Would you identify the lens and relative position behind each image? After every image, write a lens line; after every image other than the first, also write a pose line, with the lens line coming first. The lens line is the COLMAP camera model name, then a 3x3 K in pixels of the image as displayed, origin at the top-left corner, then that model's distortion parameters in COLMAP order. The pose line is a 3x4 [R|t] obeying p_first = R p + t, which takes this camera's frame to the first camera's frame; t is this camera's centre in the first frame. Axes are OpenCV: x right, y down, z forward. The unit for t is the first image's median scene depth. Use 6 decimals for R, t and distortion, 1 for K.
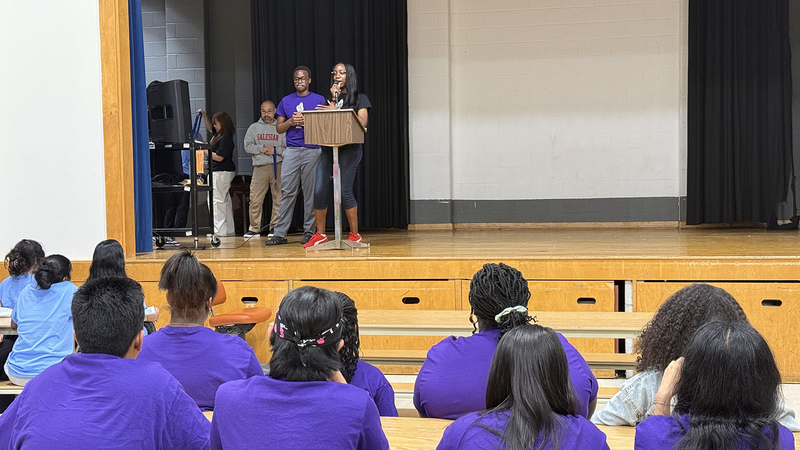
lens RADIAL K [[1131.5, 0, 397.0], [0, 1131.5, 229.0], [0, 0, 1]] dist [0.107589, 0.000000]
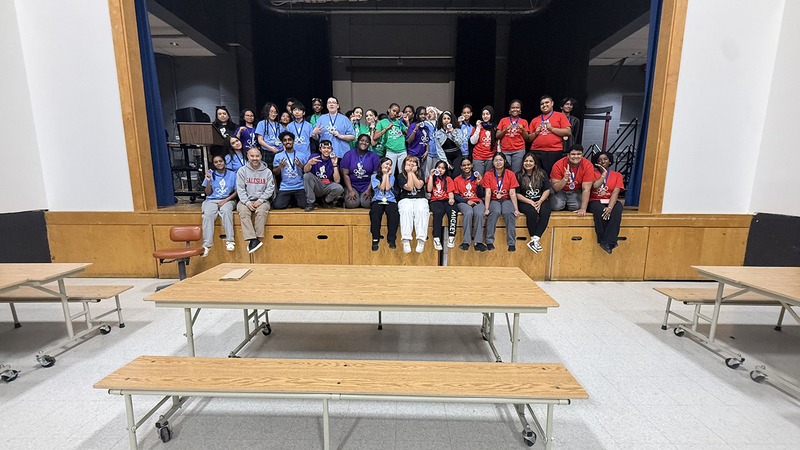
lens RADIAL K [[319.2, 0, 403.9], [0, 319.2, 227.2], [0, 0, 1]] dist [-0.003009, -0.000273]
pose [[0.982731, -0.006525, 0.184926, 0.045102], [-0.015574, 0.992915, 0.117801, -0.010807], [-0.184384, -0.118647, 0.975667, 0.518882]]
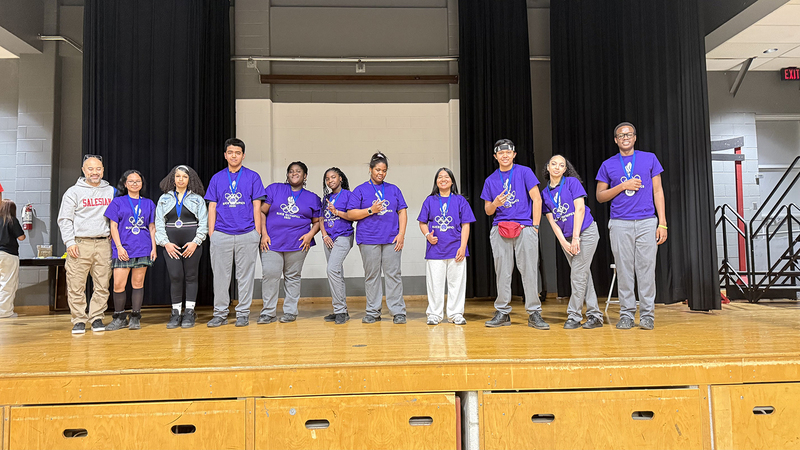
lens RADIAL K [[567.8, 0, 398.1], [0, 567.8, 222.4], [0, 0, 1]] dist [0.033402, -0.039947]
pose [[0.972284, 0.017759, 0.233128, 0.059338], [0.008754, 0.993647, -0.112204, -0.026509], [-0.233640, 0.111135, 0.965951, 0.613944]]
